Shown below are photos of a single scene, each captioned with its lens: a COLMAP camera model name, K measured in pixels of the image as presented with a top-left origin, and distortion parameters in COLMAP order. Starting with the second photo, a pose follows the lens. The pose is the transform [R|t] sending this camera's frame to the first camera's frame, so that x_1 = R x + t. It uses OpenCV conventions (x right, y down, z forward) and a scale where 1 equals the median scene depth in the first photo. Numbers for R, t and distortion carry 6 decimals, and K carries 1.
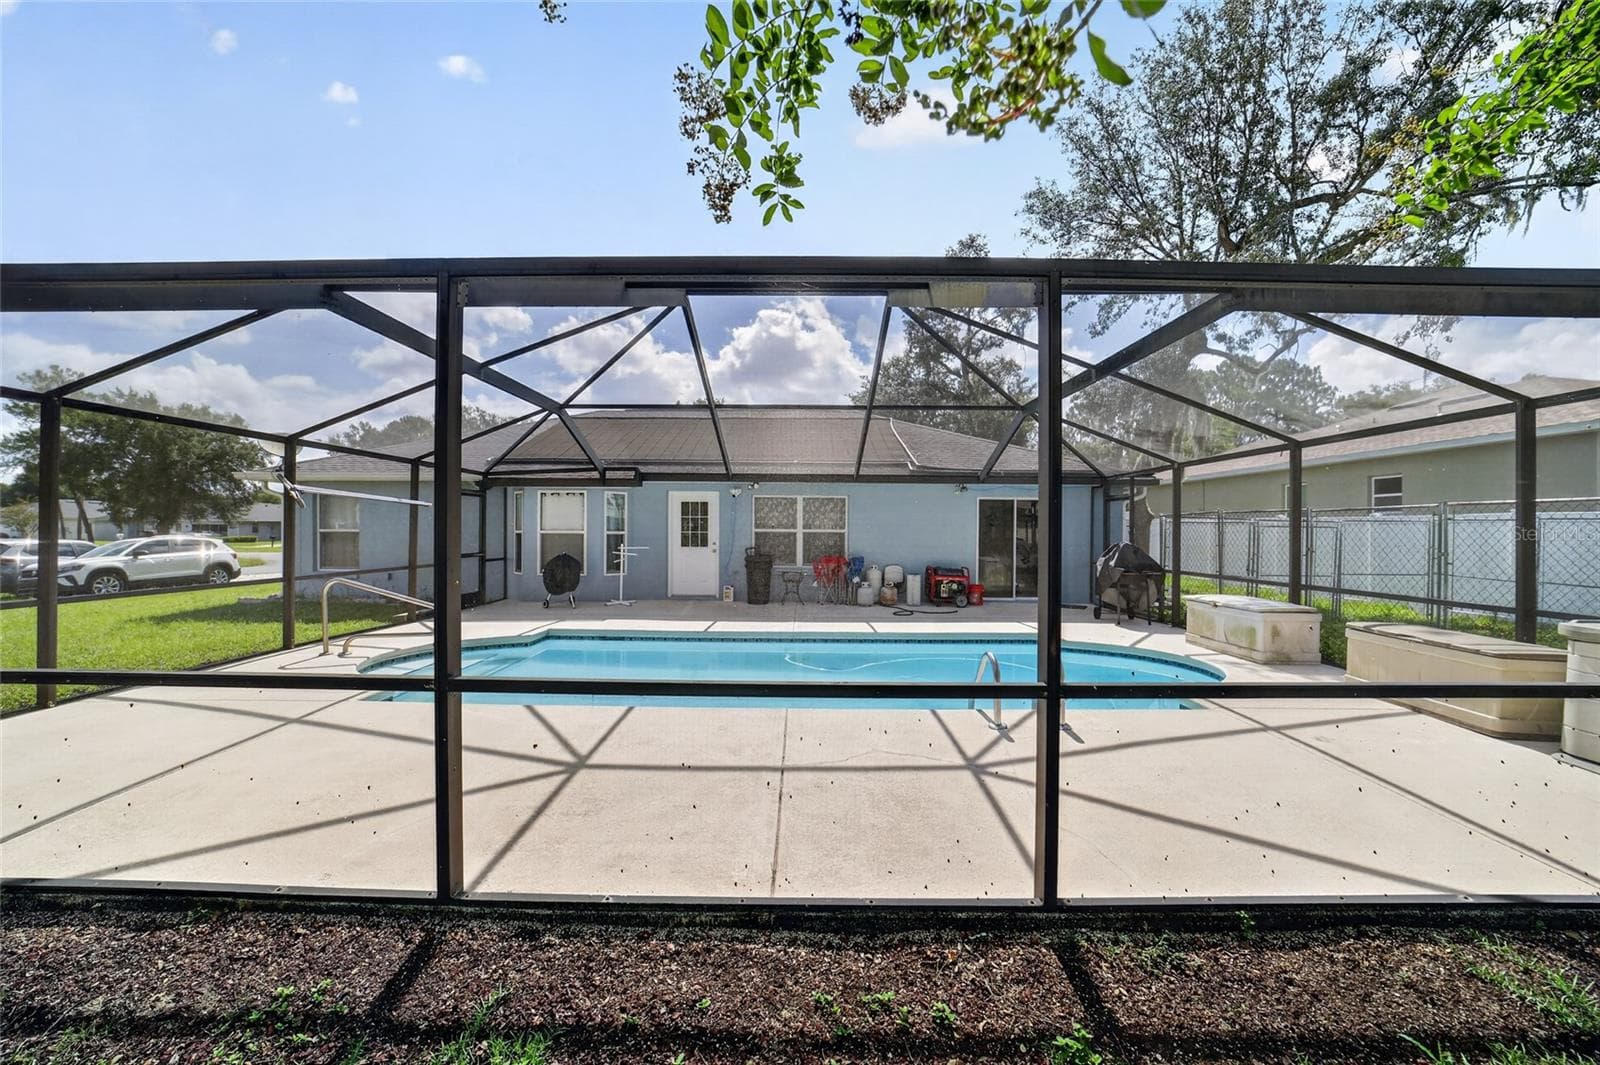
lens RADIAL K [[623.7, 0, 799.8], [0, 623.7, 531.8], [0, 0, 1]] dist [-0.034014, 0.004038]
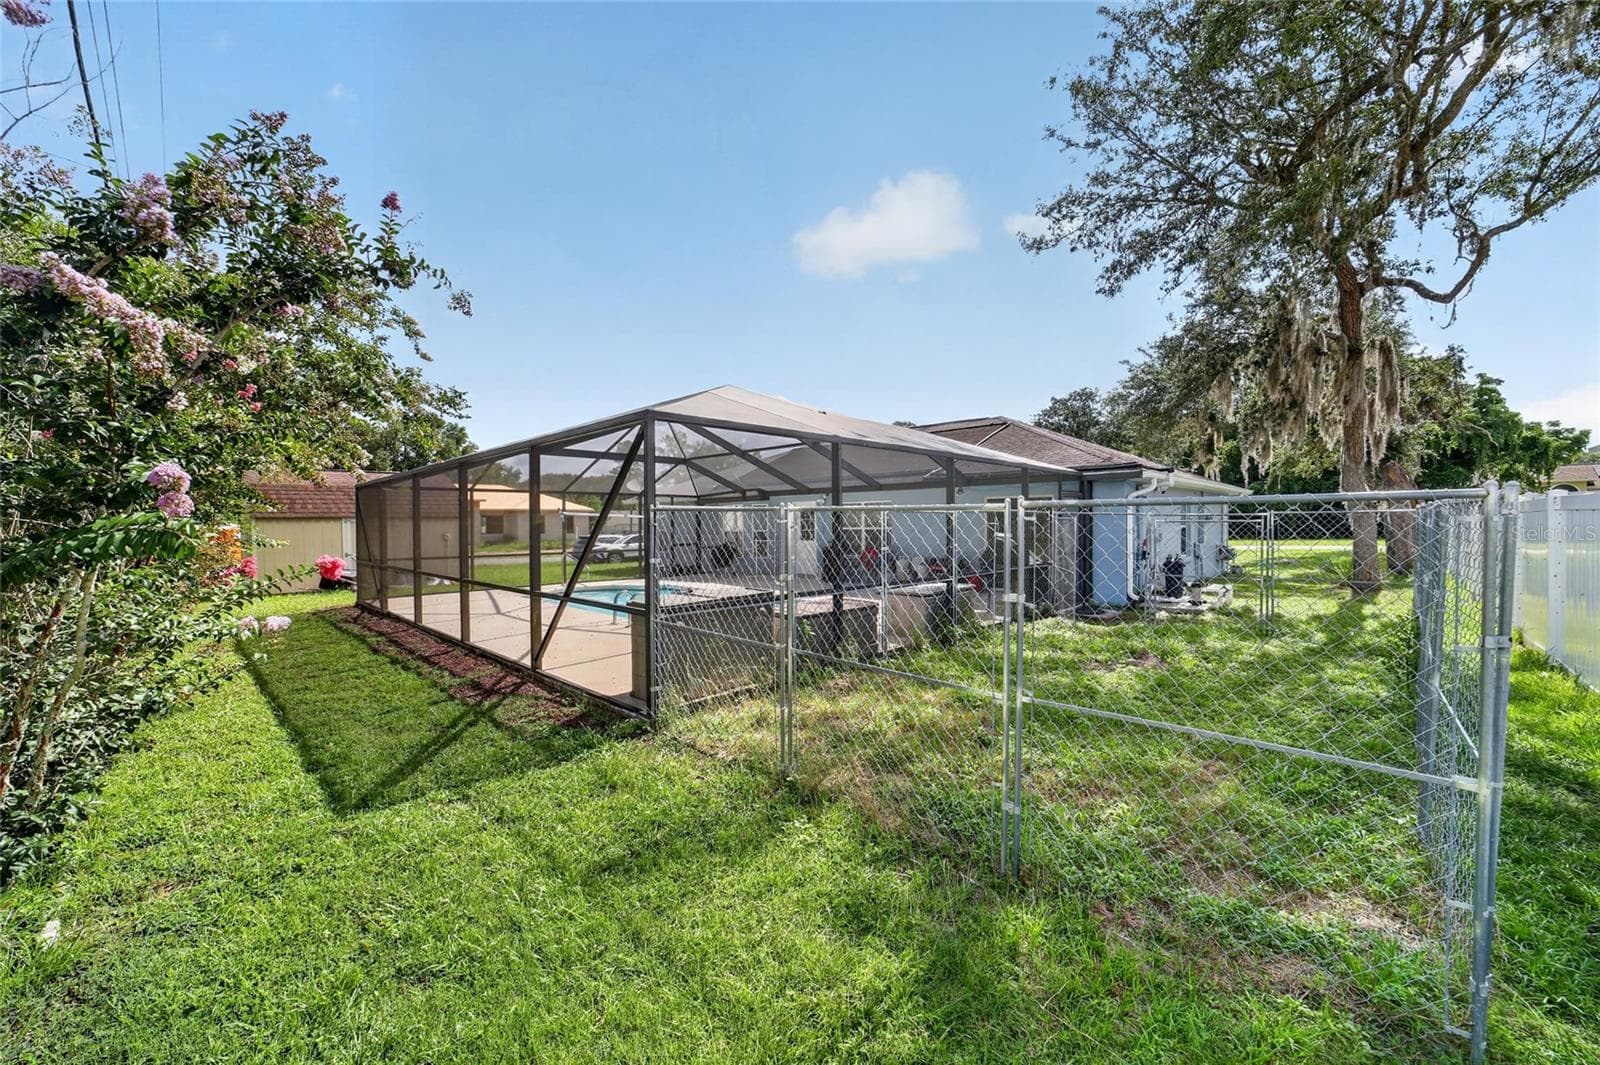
lens RADIAL K [[623.7, 0, 792.9], [0, 623.7, 534.4], [0, 0, 1]] dist [-0.034014, 0.004038]
pose [[0.712758, -0.001101, -0.701409, 0.836775], [0.011959, 0.999872, 0.010584, -0.004949], [0.701308, -0.015932, 0.712681, -0.038373]]
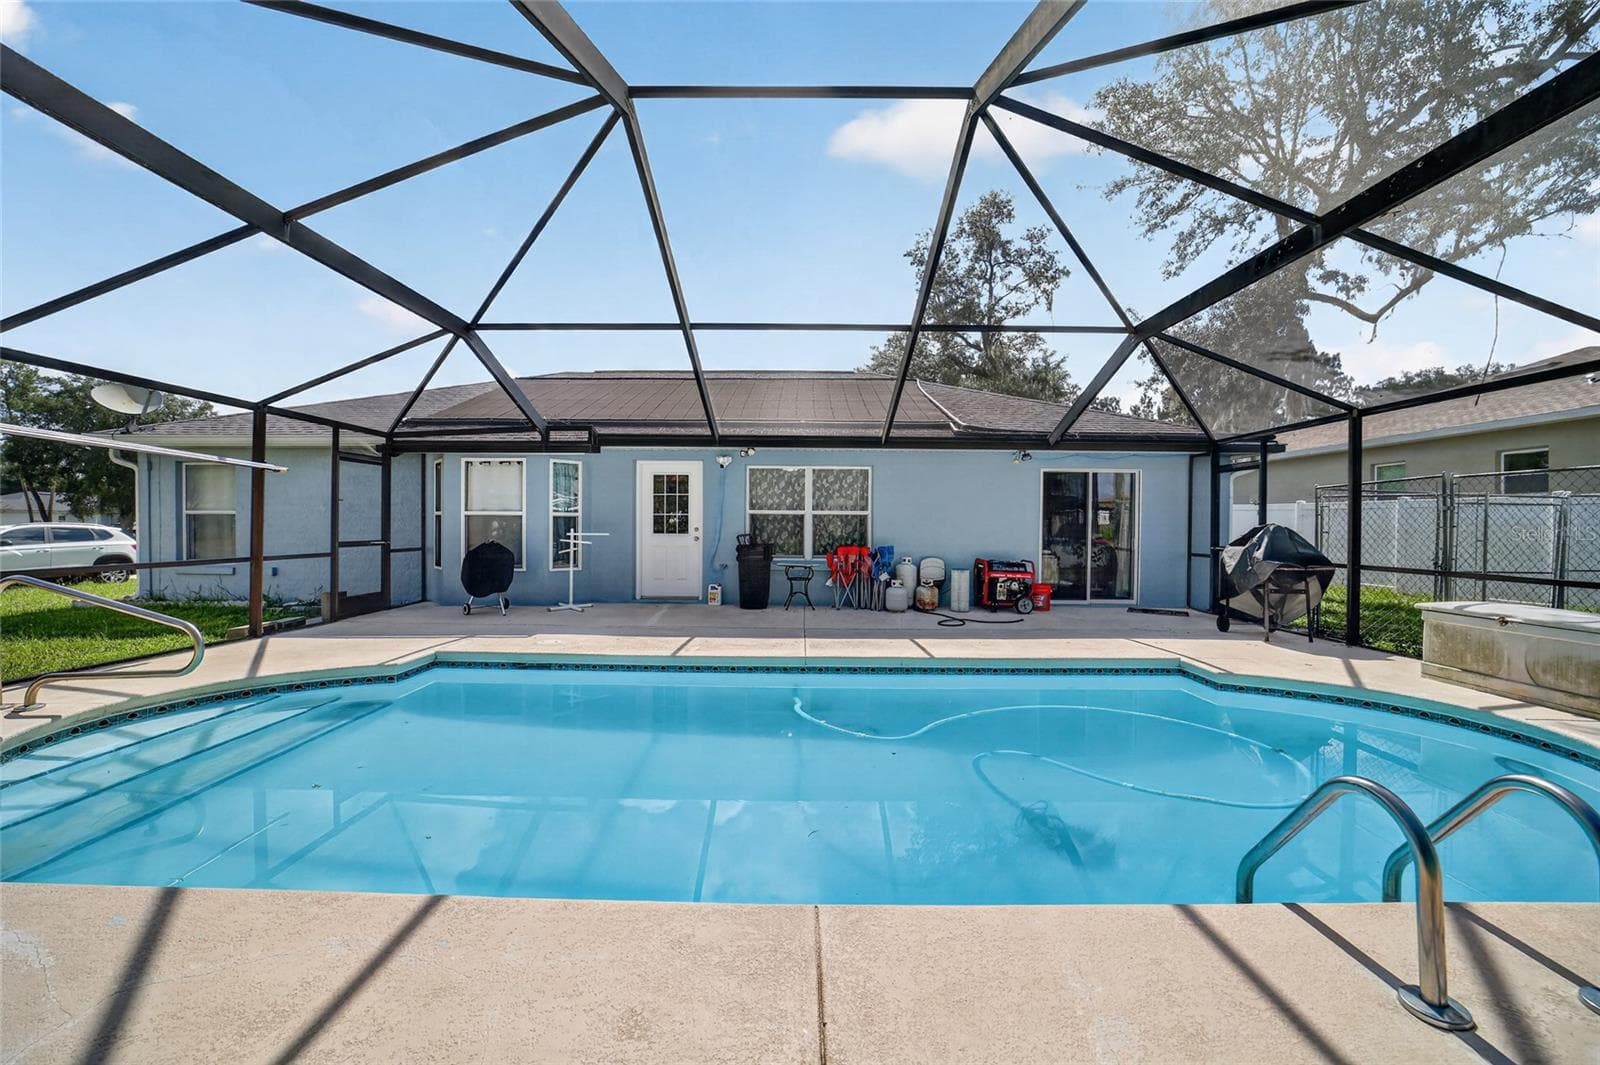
lens RADIAL K [[623.7, 0, 797.1], [0, 623.7, 527.6], [0, 0, 1]] dist [-0.034014, 0.004038]
pose [[0.999998, 0.001145, -0.001465, -0.013182], [-0.001143, 0.999998, 0.001349, 0.016008], [0.001466, -0.001347, 0.999998, 0.244707]]
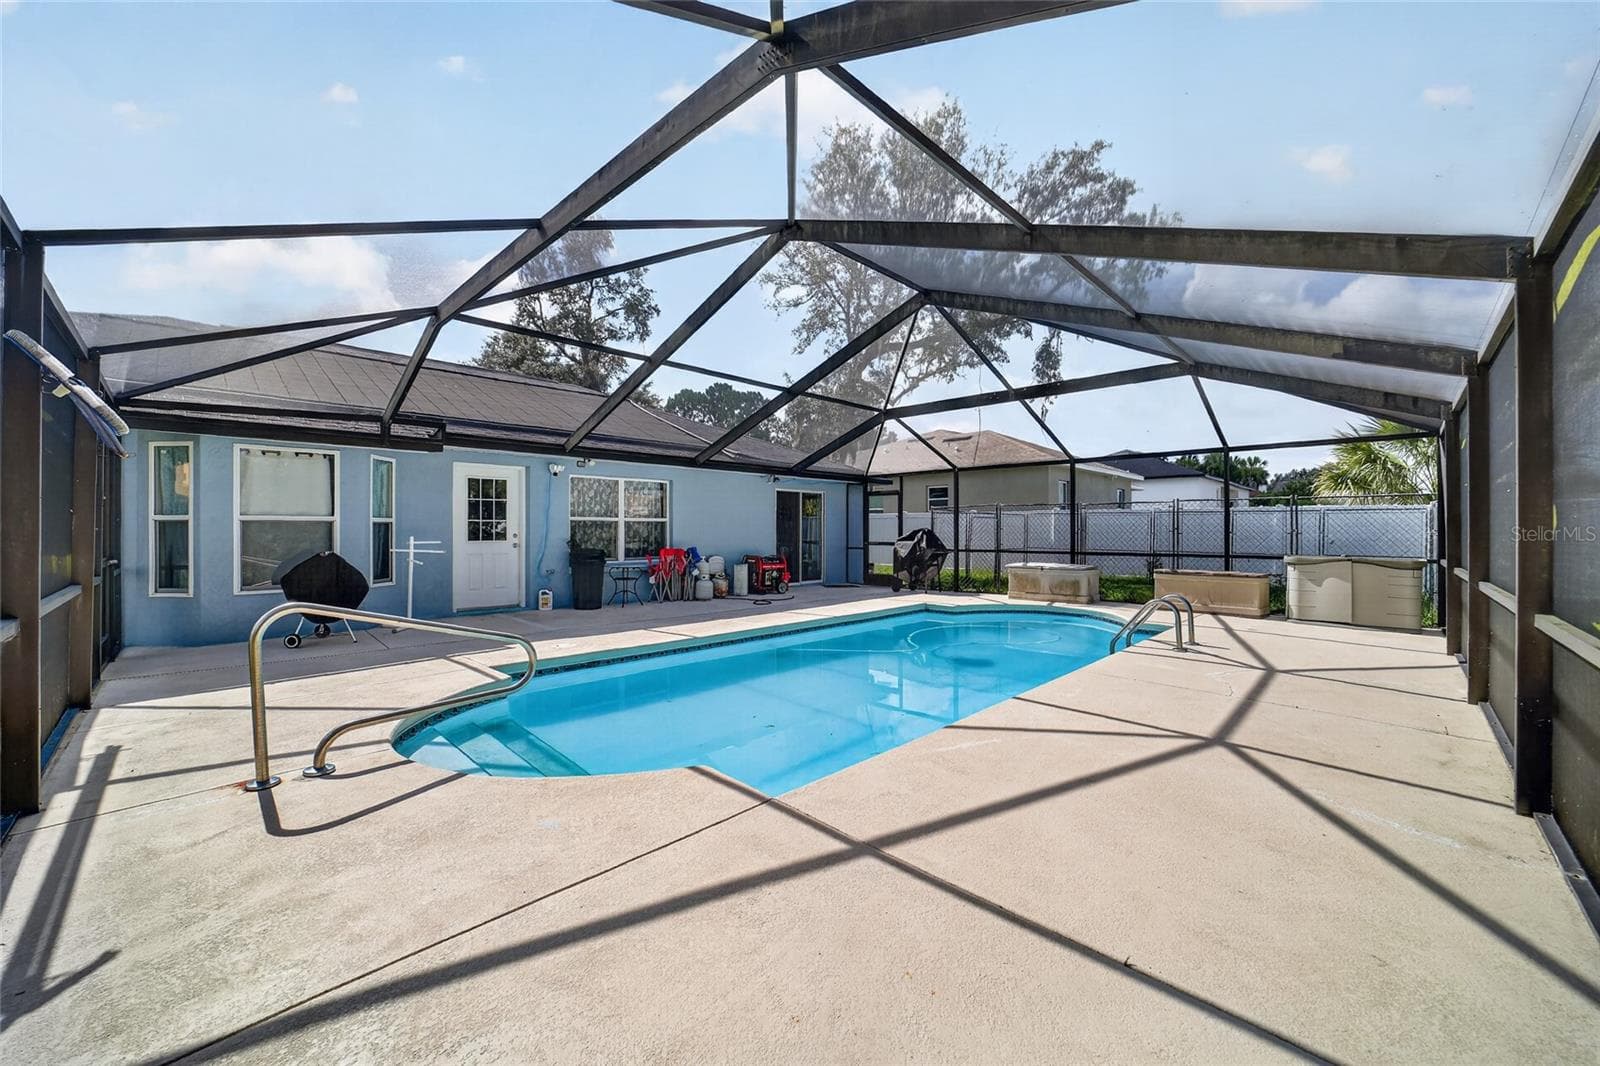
lens RADIAL K [[623.7, 0, 802.0], [0, 623.7, 528.0], [0, 0, 1]] dist [-0.034014, 0.004038]
pose [[0.692870, -0.003395, 0.721054, -0.452784], [0.006903, 0.999974, -0.001925, 0.013759], [-0.721029, 0.006311, 0.692876, 0.241818]]
